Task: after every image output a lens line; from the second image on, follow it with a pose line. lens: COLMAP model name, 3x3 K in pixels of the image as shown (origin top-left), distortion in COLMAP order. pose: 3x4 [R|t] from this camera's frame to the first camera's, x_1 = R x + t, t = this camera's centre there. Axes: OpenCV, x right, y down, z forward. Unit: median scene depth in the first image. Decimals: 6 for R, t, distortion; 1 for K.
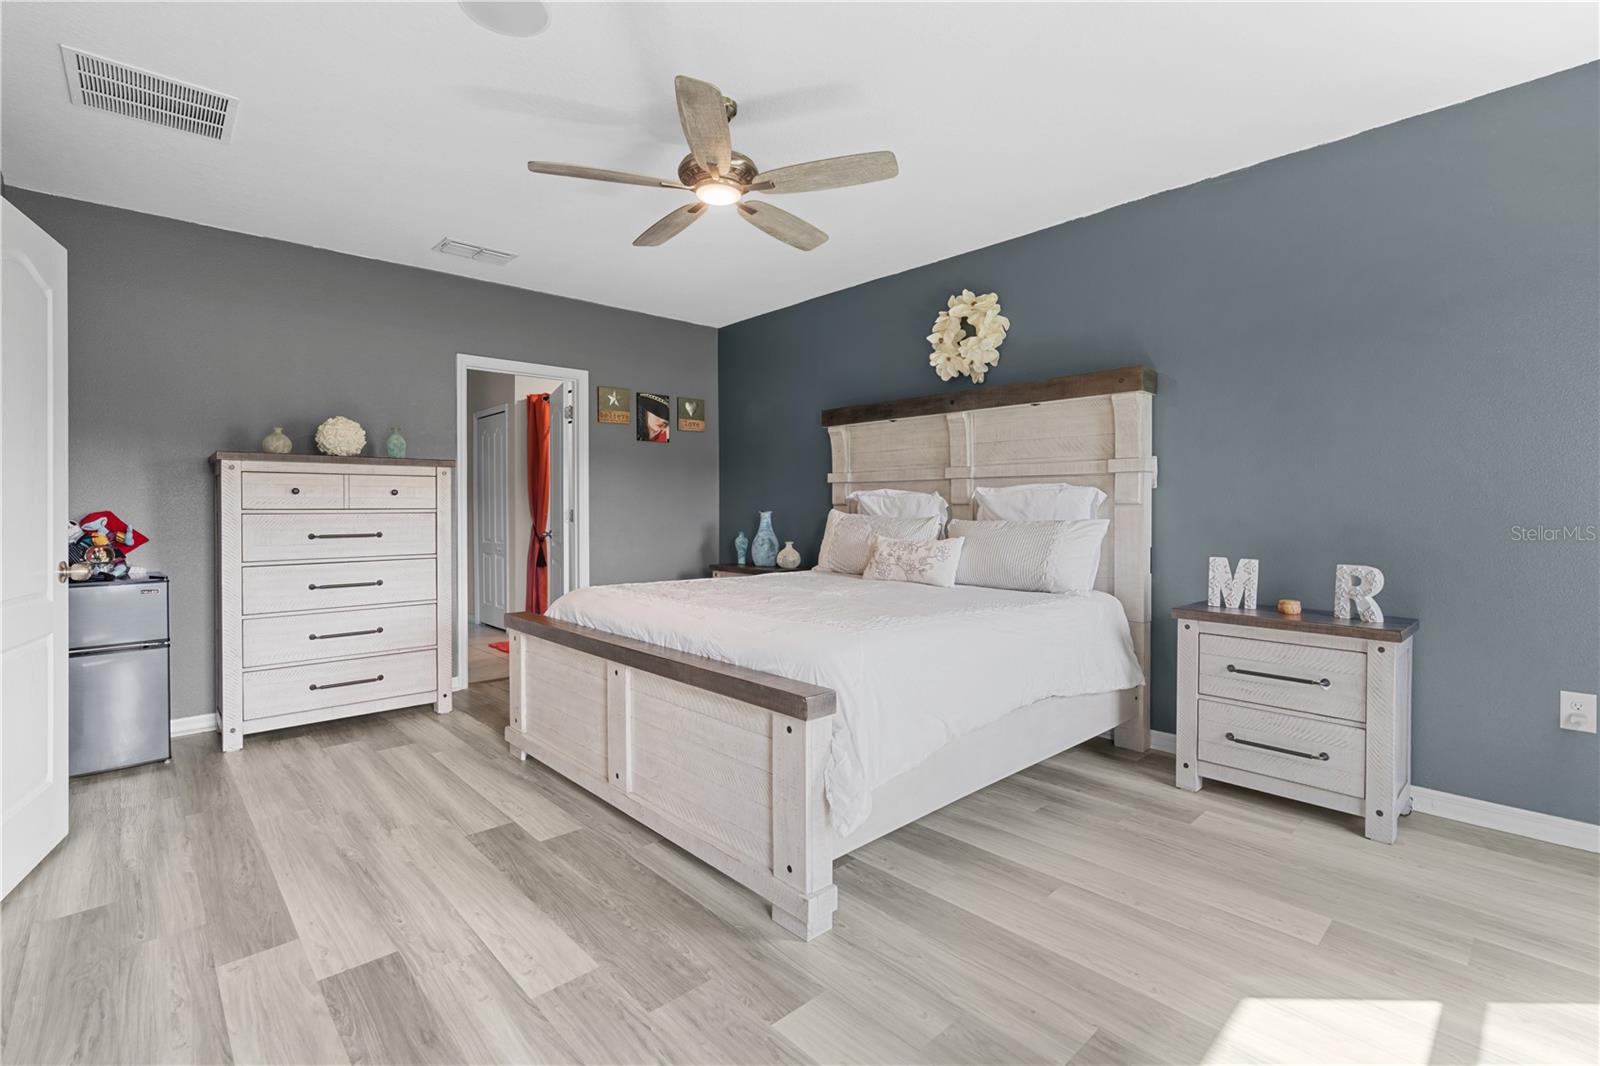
lens RADIAL K [[723.3, 0, 794.5], [0, 723.3, 509.2], [0, 0, 1]] dist [-0.002614, 0.000722]
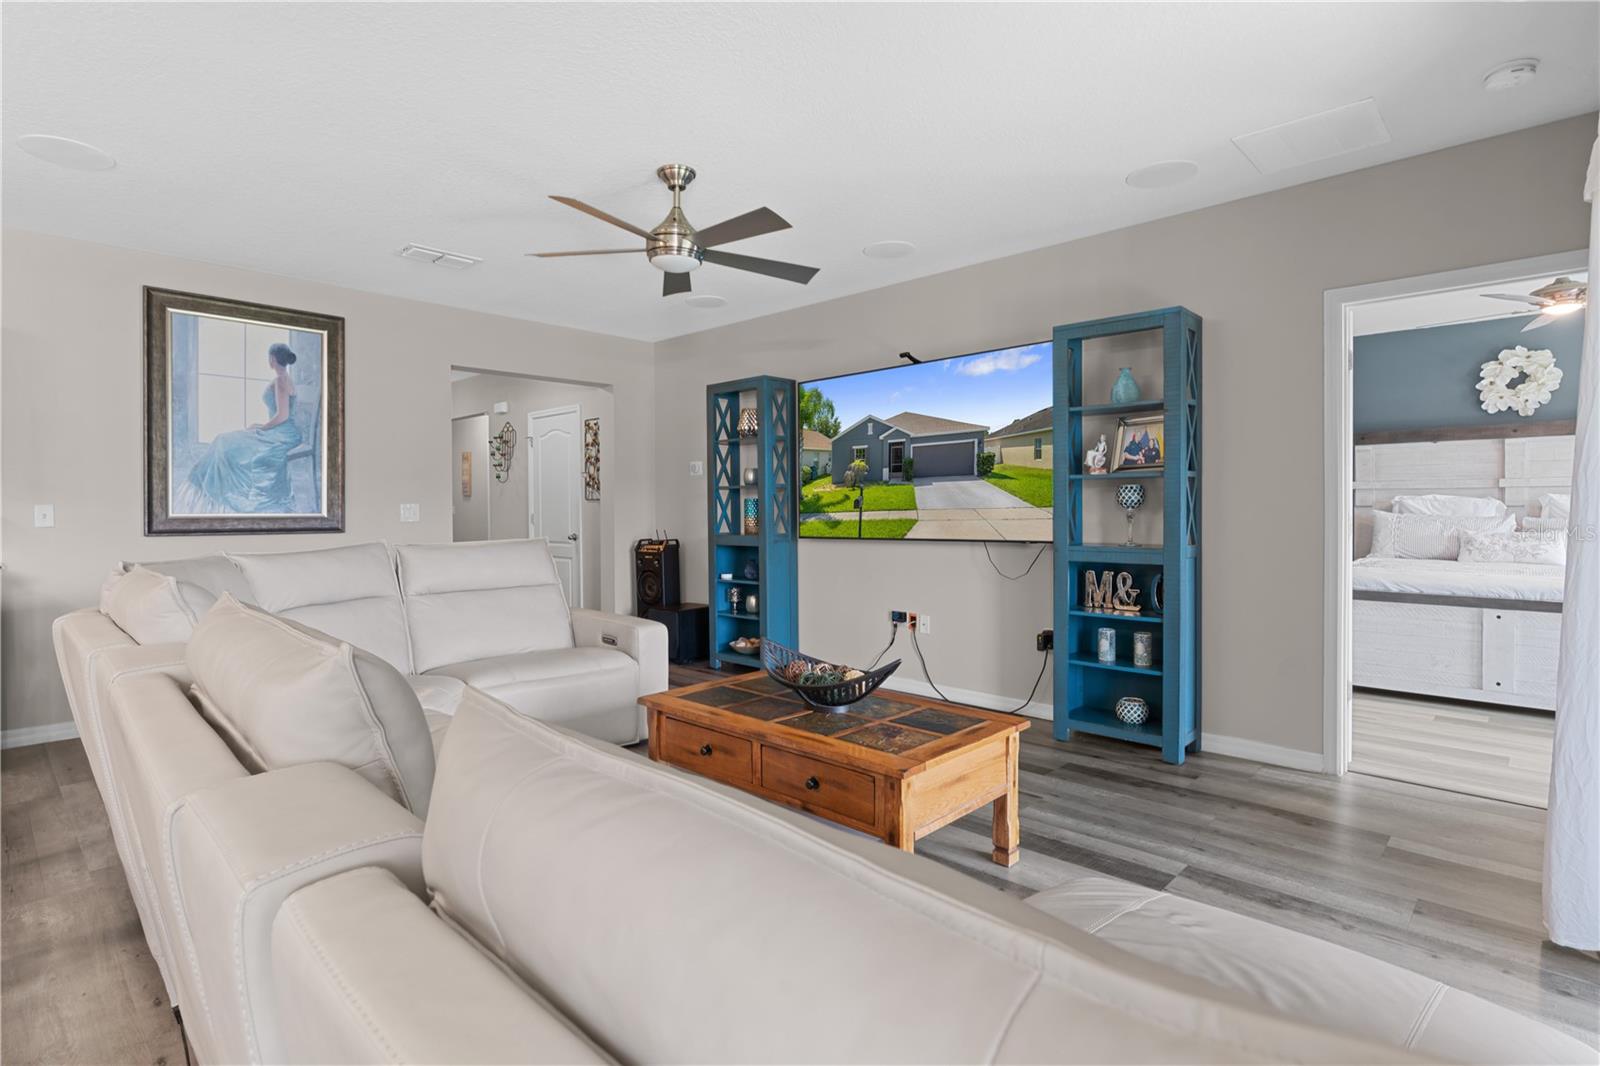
lens RADIAL K [[788.5, 0, 795.1], [0, 788.5, 519.8], [0, 0, 1]] dist [0.000756, 0.000831]
pose [[0.997648, -0.004168, 0.068415, -1.247103], [0.003288, 0.999910, 0.012980, -0.005059], [-0.068463, -0.012724, 0.997572, -0.385181]]
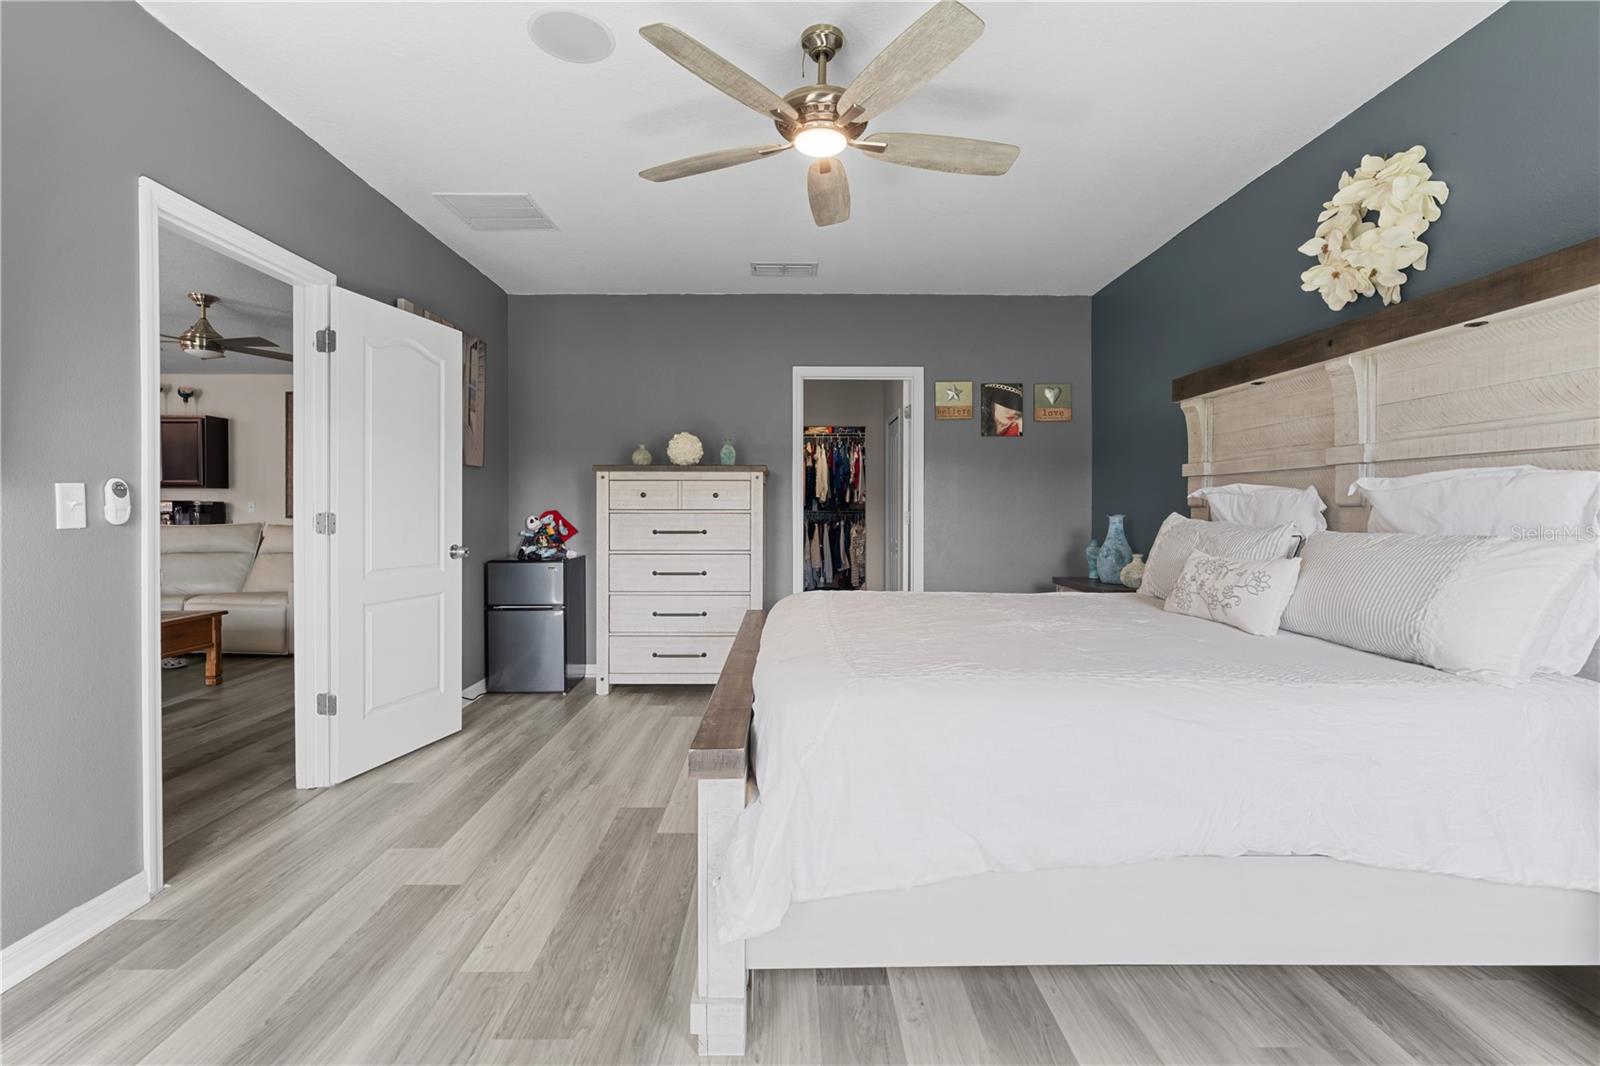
lens RADIAL K [[718.4, 0, 796.9], [0, 718.4, 514.2], [0, 0, 1]] dist [-0.002227, 0.000414]
pose [[0.744504, 0.007776, -0.667572, 0.296830], [-0.005681, 0.999970, 0.005313, 0.000020], [0.667594, -0.000163, 0.744526, 0.233008]]
